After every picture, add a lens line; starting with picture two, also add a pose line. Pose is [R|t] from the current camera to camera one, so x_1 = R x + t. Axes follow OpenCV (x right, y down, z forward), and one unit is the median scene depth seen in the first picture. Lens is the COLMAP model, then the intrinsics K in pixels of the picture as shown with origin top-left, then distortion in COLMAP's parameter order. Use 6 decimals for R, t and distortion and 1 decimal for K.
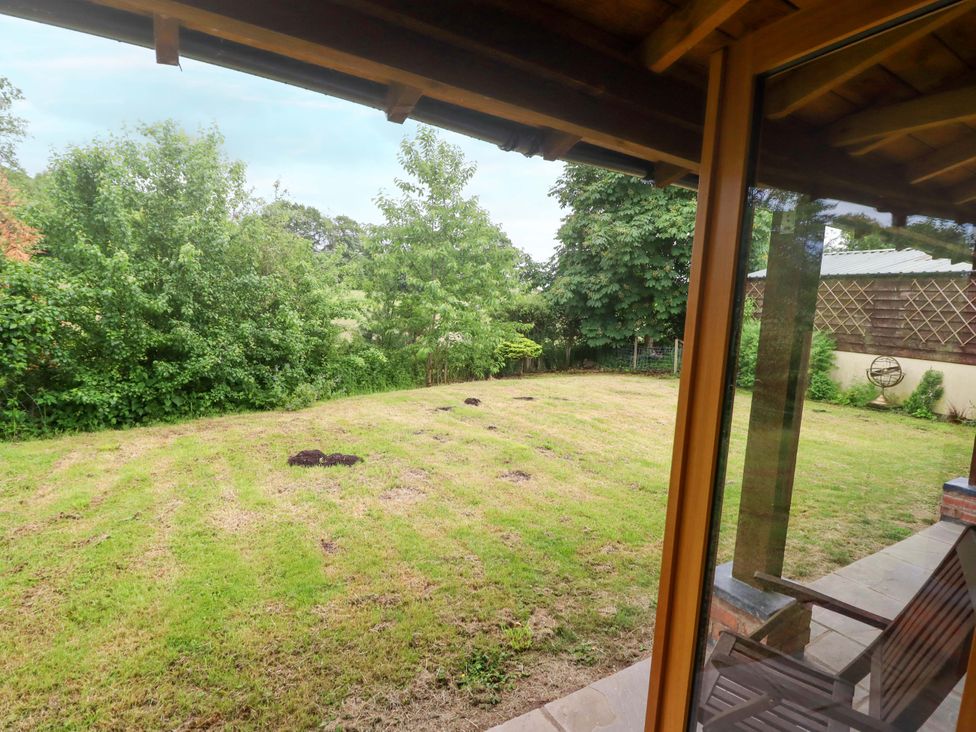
lens RADIAL K [[526.8, 0, 488.9], [0, 526.8, 352.8], [0, 0, 1]] dist [0.004066, -0.015032]
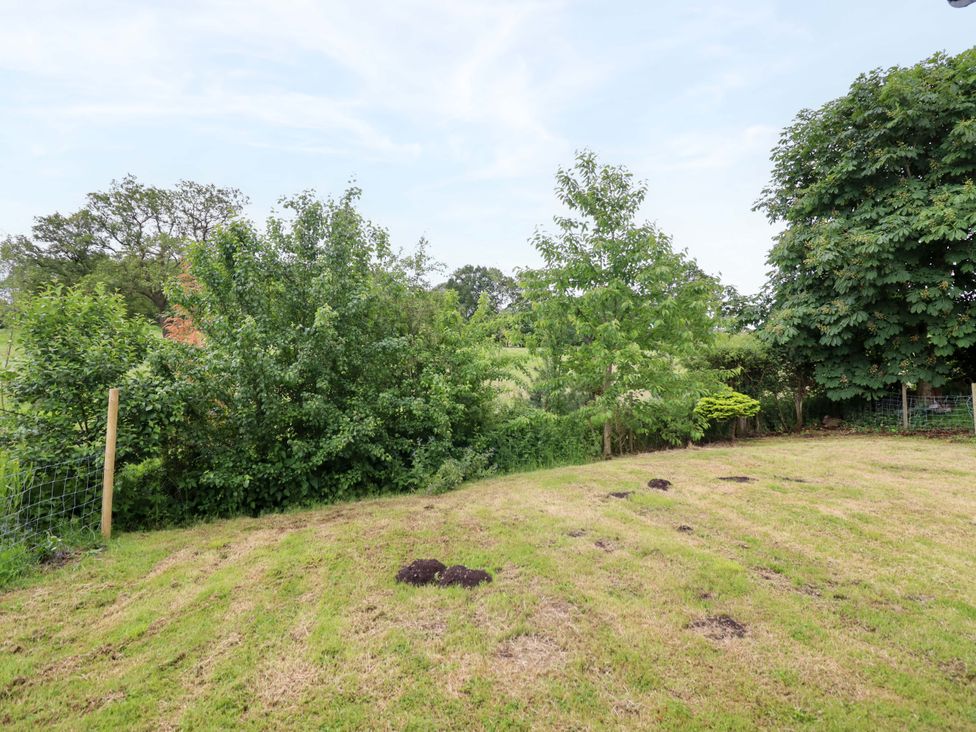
lens RADIAL K [[526.8, 0, 512.0], [0, 526.8, 351.7], [0, 0, 1]] dist [-0.002542, -0.000657]
pose [[0.938766, -0.070377, -0.337291, 0.041719], [0.034302, 0.993144, -0.111751, -0.018010], [0.342844, 0.093339, 0.934744, 0.246988]]
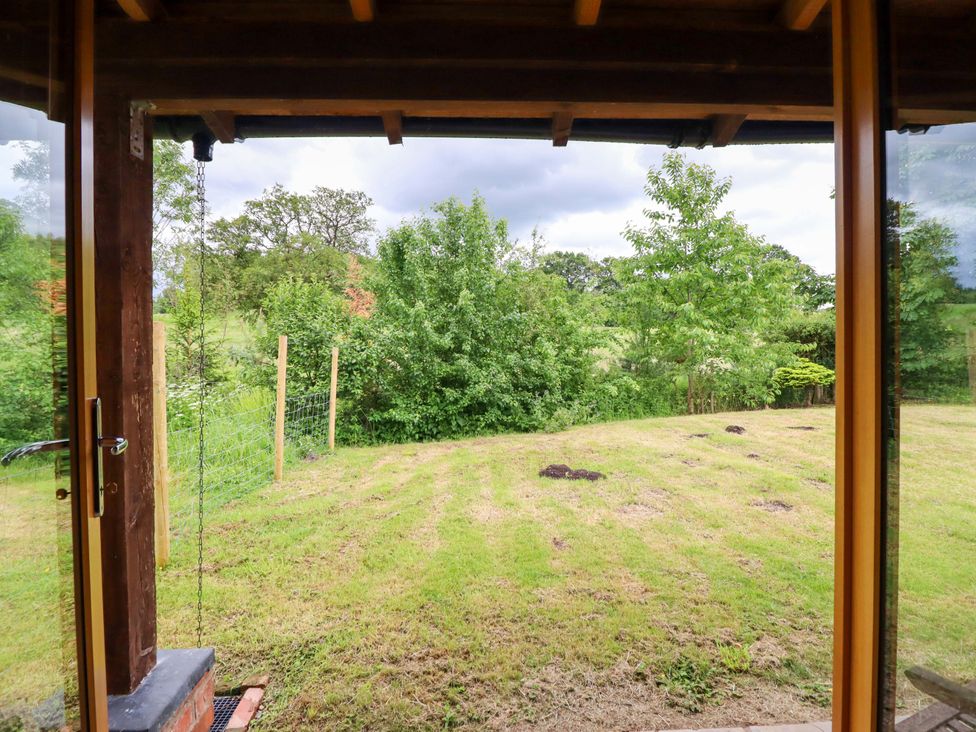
lens RADIAL K [[530.5, 0, 489.8], [0, 530.5, 347.6], [0, 0, 1]] dist [0.002512, -0.011535]
pose [[0.864060, -0.057623, -0.500079, 0.078972], [0.011256, 0.995390, -0.095248, 0.038220], [0.503262, 0.076671, 0.860726, -0.021564]]
